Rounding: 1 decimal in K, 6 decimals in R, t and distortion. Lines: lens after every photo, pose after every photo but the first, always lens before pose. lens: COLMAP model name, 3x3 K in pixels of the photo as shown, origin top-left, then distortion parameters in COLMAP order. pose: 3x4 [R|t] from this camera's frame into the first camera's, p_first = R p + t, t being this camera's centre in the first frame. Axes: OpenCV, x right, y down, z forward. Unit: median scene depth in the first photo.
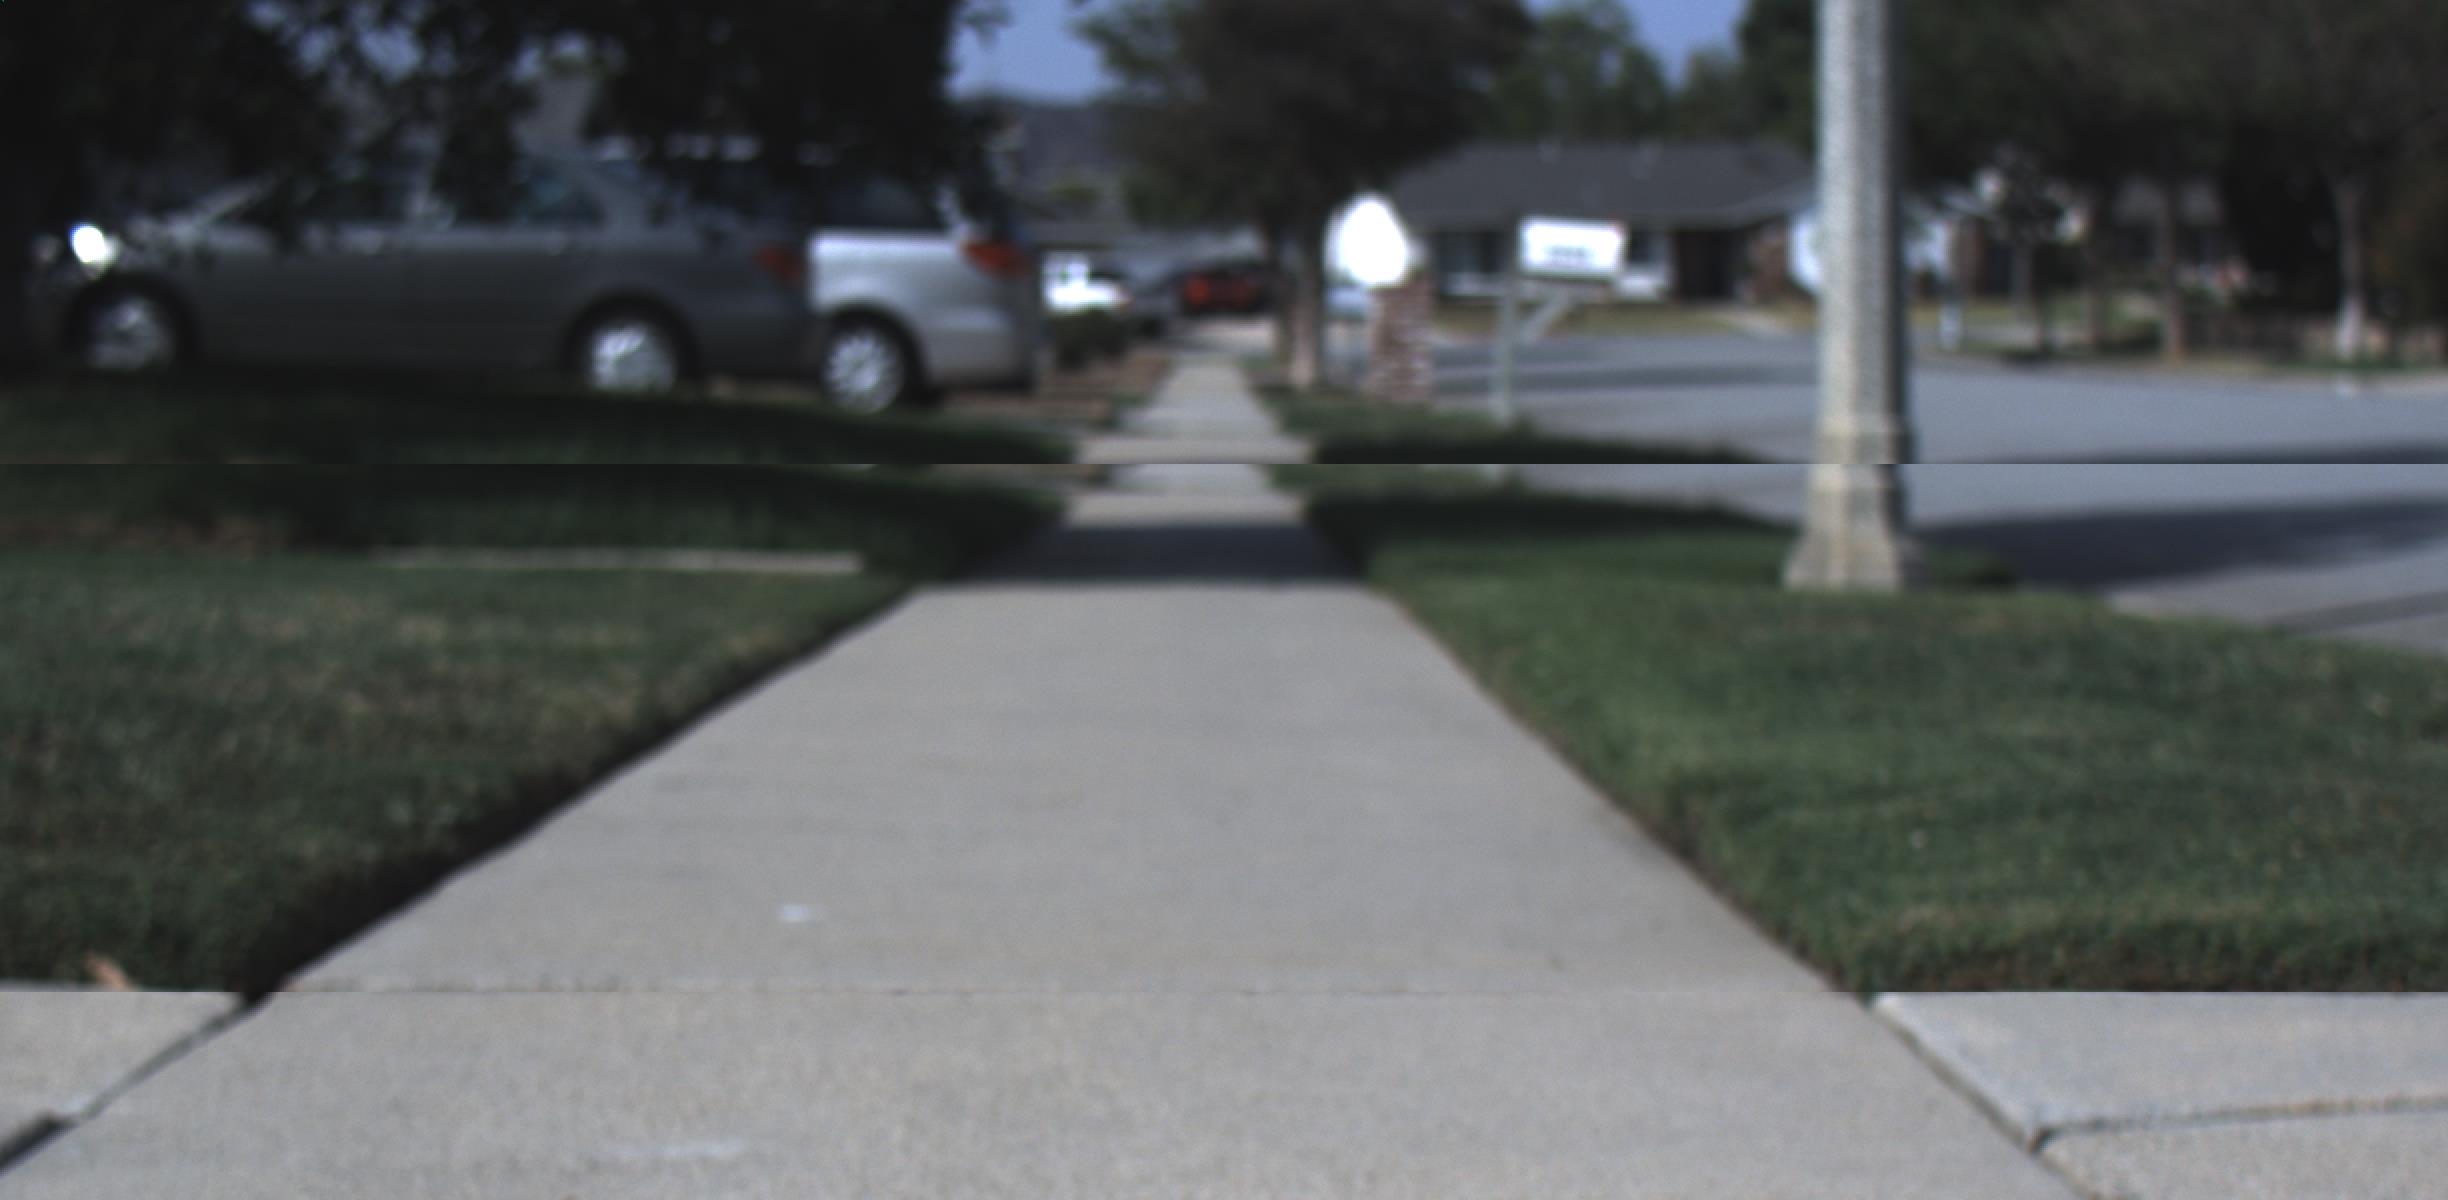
lens RADIAL K [[5837.1, 0, 1331.2], [0, 5837.1, 724.6], [0, 0, 1]] dist [0.044209, 1.360959]
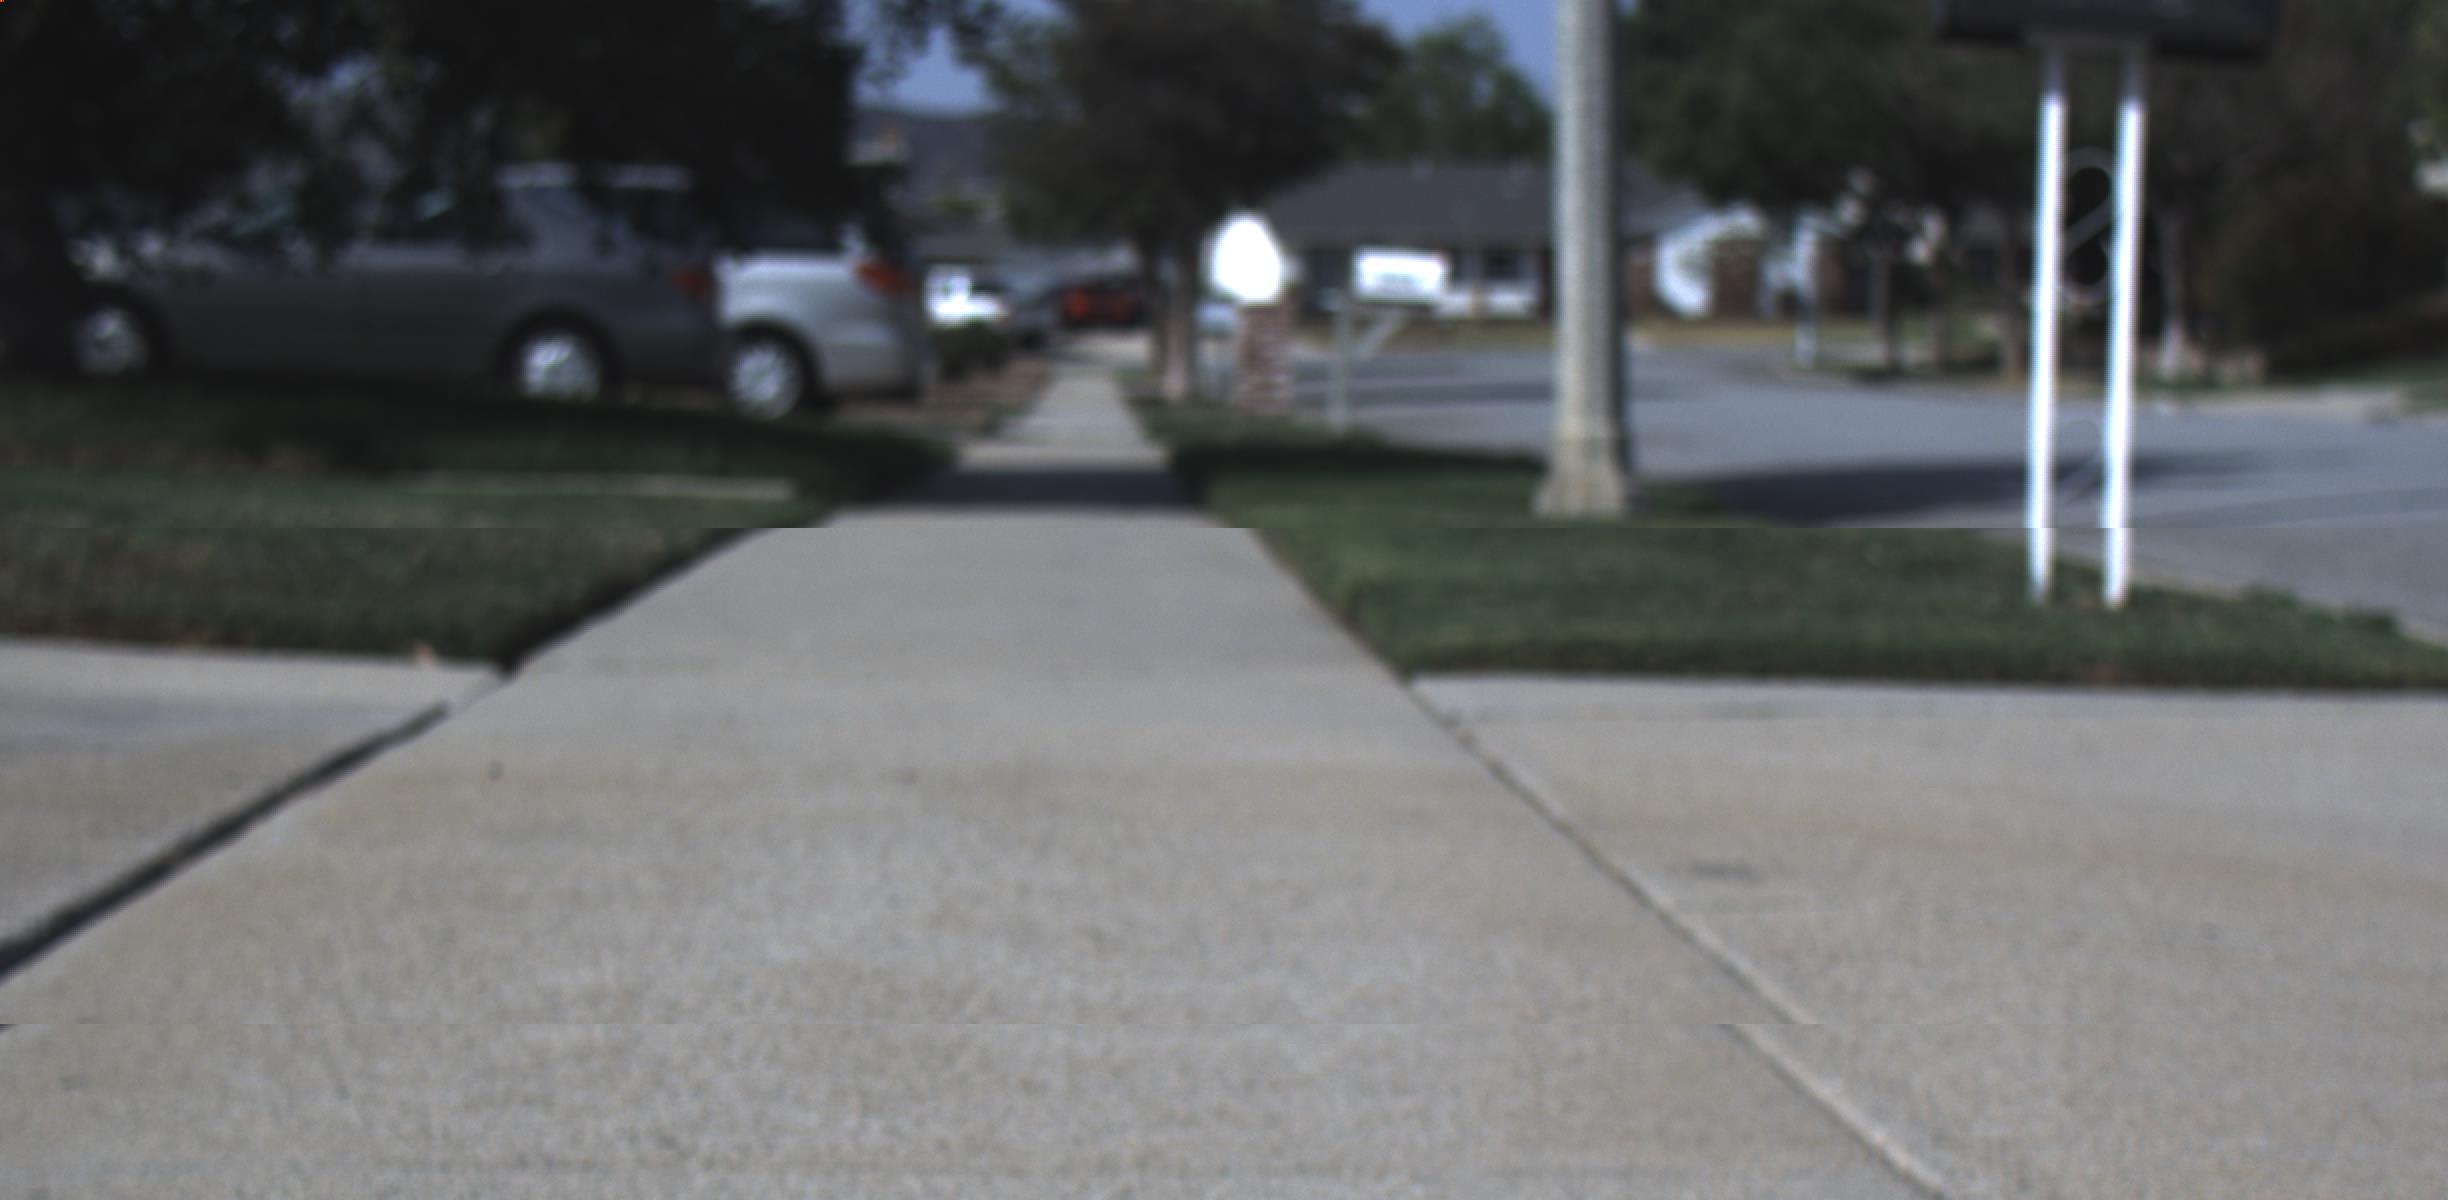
lens RADIAL K [[5837.1, 0, 1331.2], [0, 5837.1, 724.6], [0, 0, 1]] dist [0.044209, 1.360959]
pose [[0.999769, 0.005924, 0.020679, 0.001792], [-0.005876, 0.999980, -0.002341, 0.002730], [-0.020693, 0.002219, 0.999783, -0.044526]]
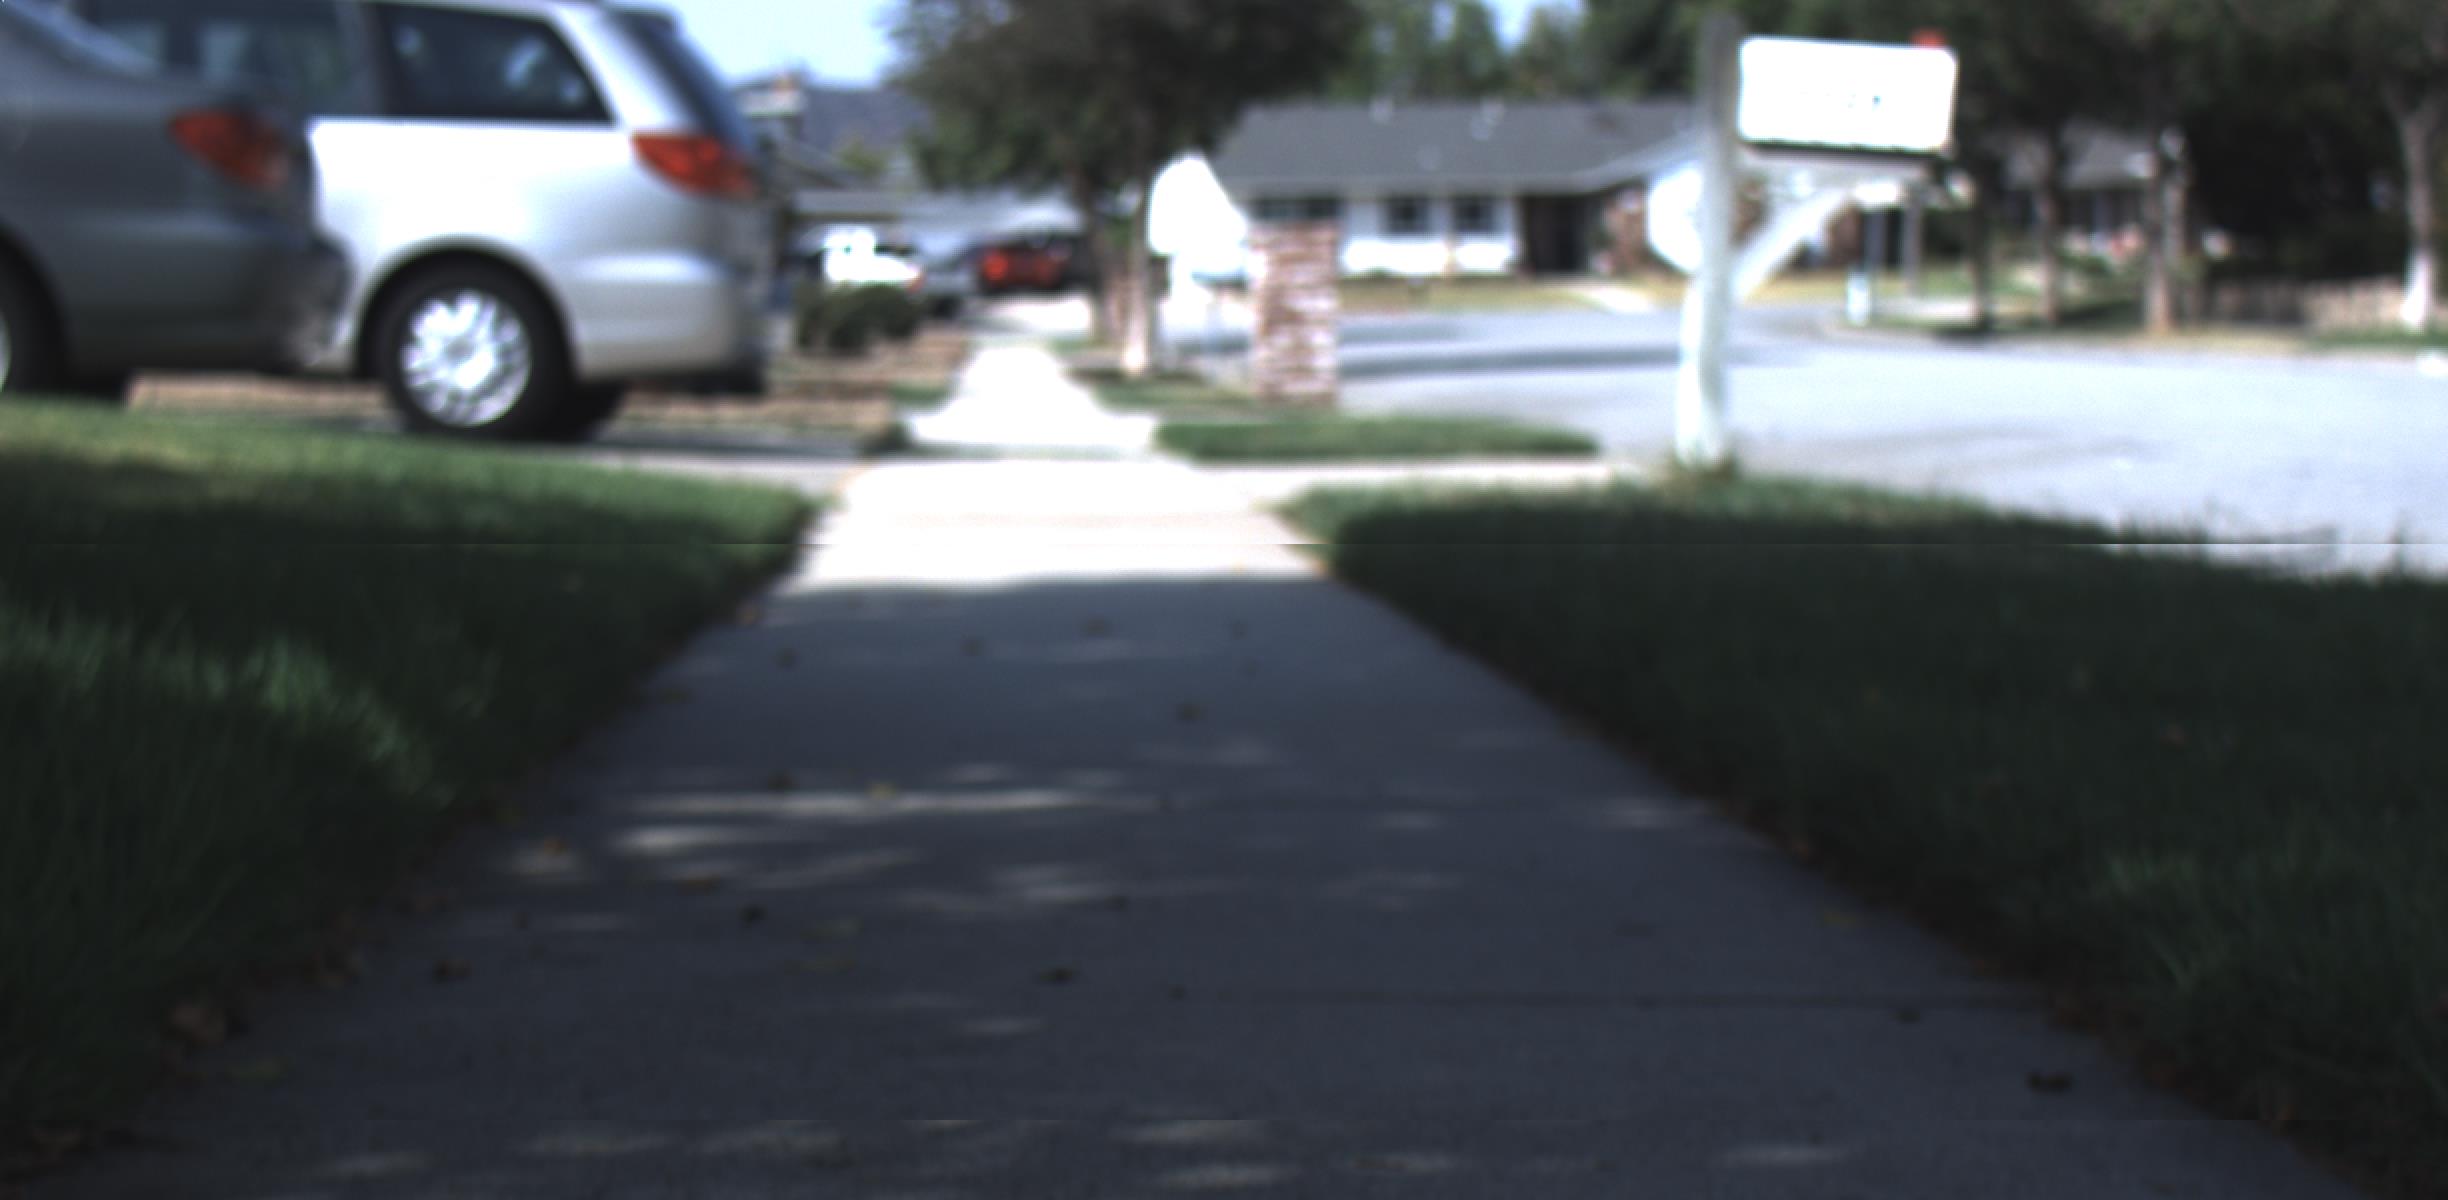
lens RADIAL K [[5837.1, 0, 1331.2], [0, 5837.1, 724.6], [0, 0, 1]] dist [0.044209, 1.360959]
pose [[0.999349, -0.008743, 0.035007, -0.006491], [0.008639, 0.999958, 0.003129, -0.011250], [-0.035033, -0.002825, 0.999382, 0.185612]]
